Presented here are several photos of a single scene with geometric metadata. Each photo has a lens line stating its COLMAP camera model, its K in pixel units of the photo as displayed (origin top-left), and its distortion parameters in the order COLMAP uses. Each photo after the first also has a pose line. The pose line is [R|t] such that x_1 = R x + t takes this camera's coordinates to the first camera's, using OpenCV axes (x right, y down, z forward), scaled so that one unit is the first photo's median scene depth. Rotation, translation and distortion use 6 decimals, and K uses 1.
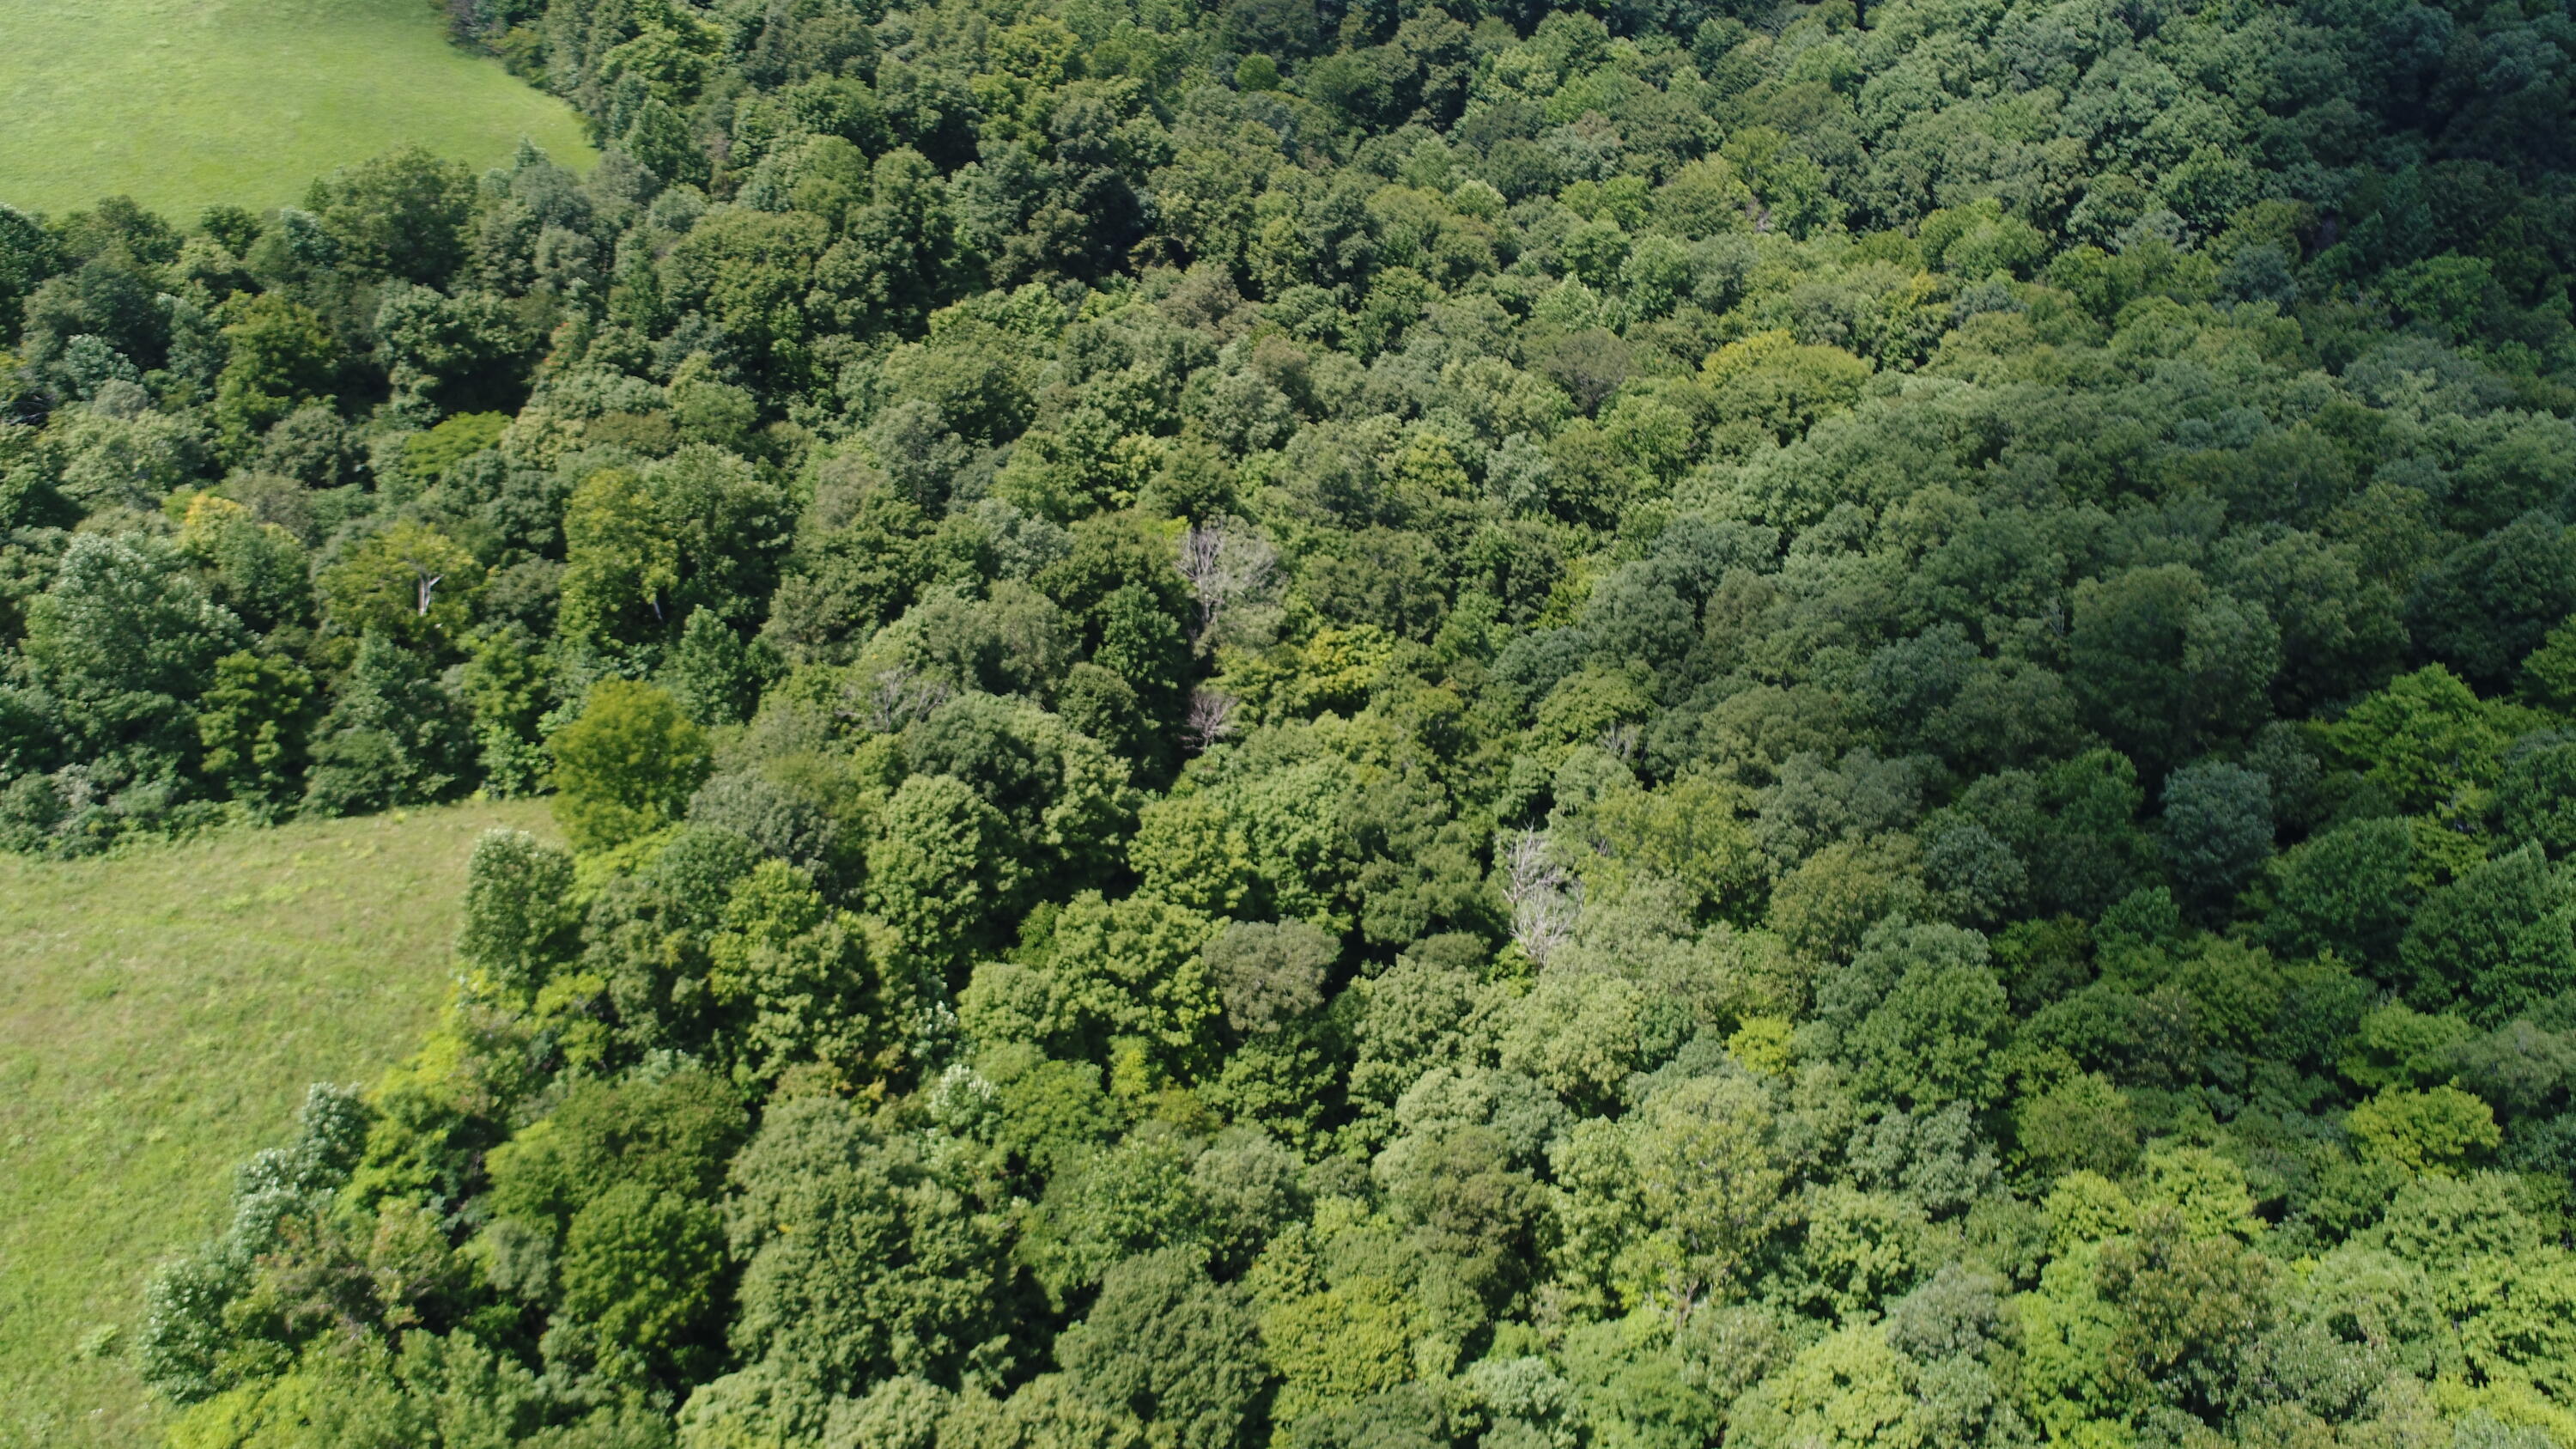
lens RADIAL K [[1736.5, 0, 1288.0], [0, 1736.5, 724.5], [0, 0, 1]] dist [-0.000021, 0.000064]
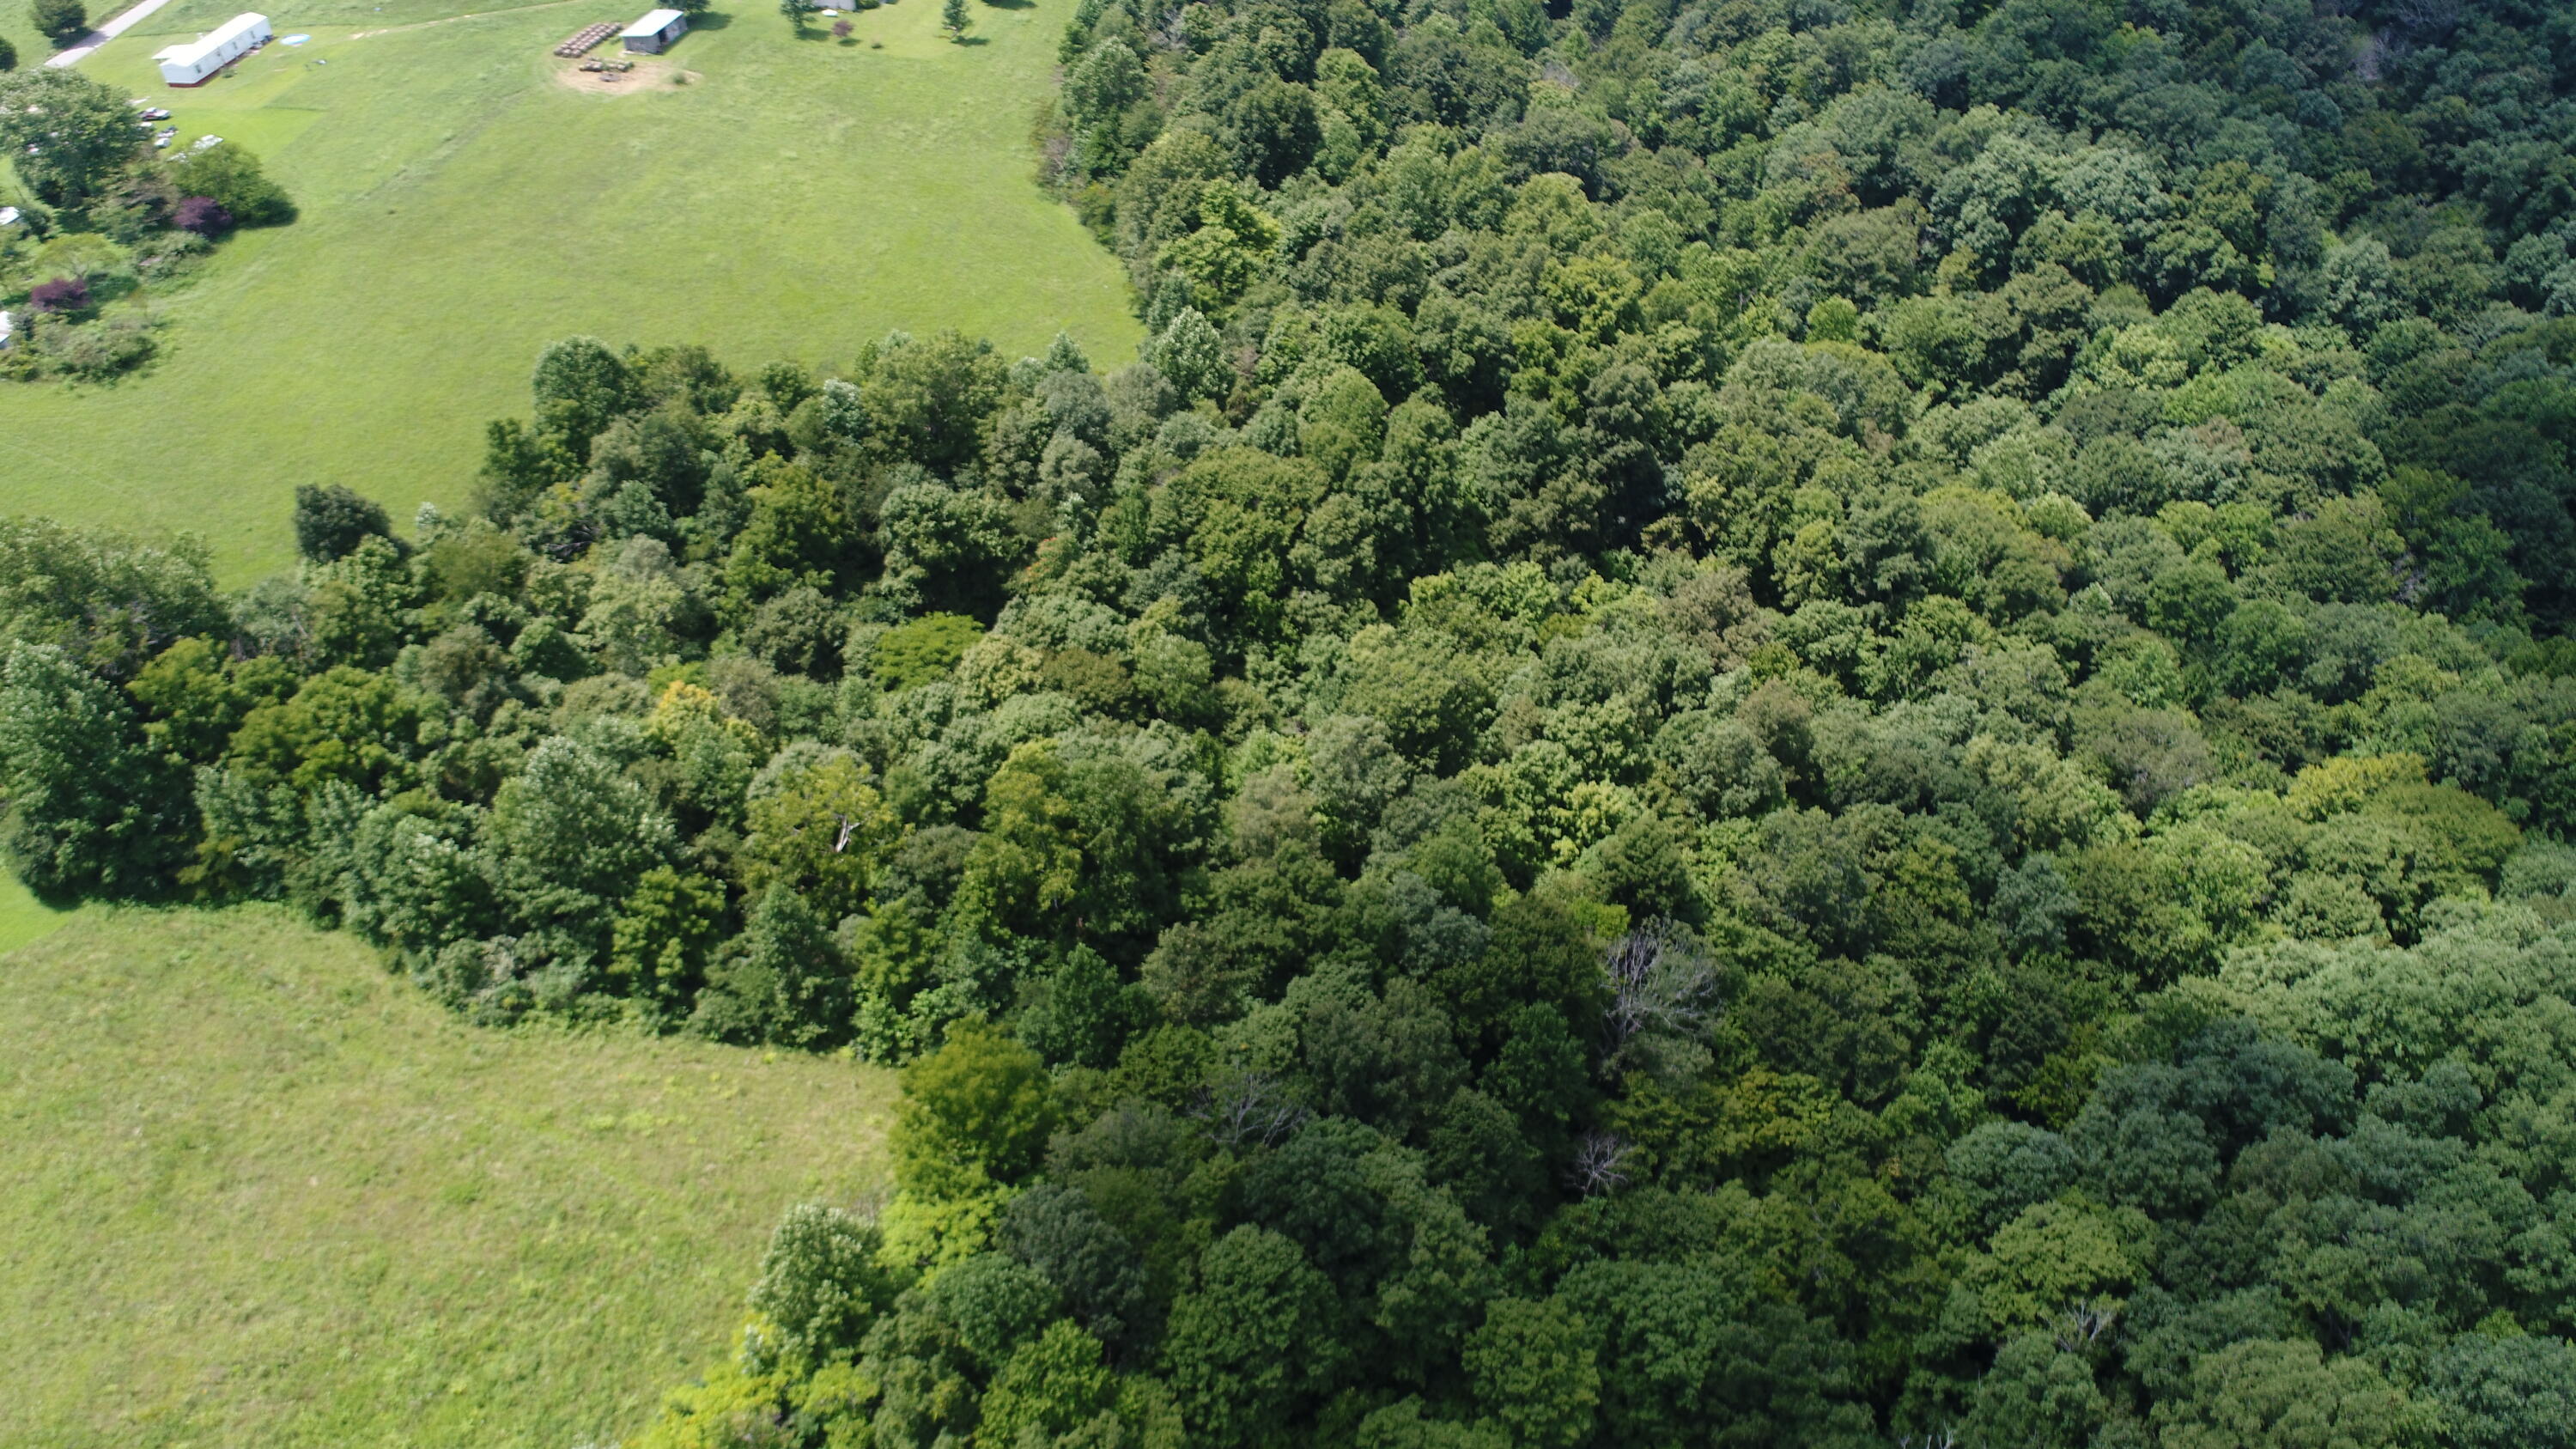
lens RADIAL K [[1721.3, 0, 1288.0], [0, 1721.3, 724.5], [0, 0, 1]] dist [0.003585, -0.001752]
pose [[0.942434, 0.210125, -0.260128, -0.011433], [-0.215574, 0.976457, 0.007744, -0.164108], [0.255631, 0.048779, 0.965543, 0.090057]]
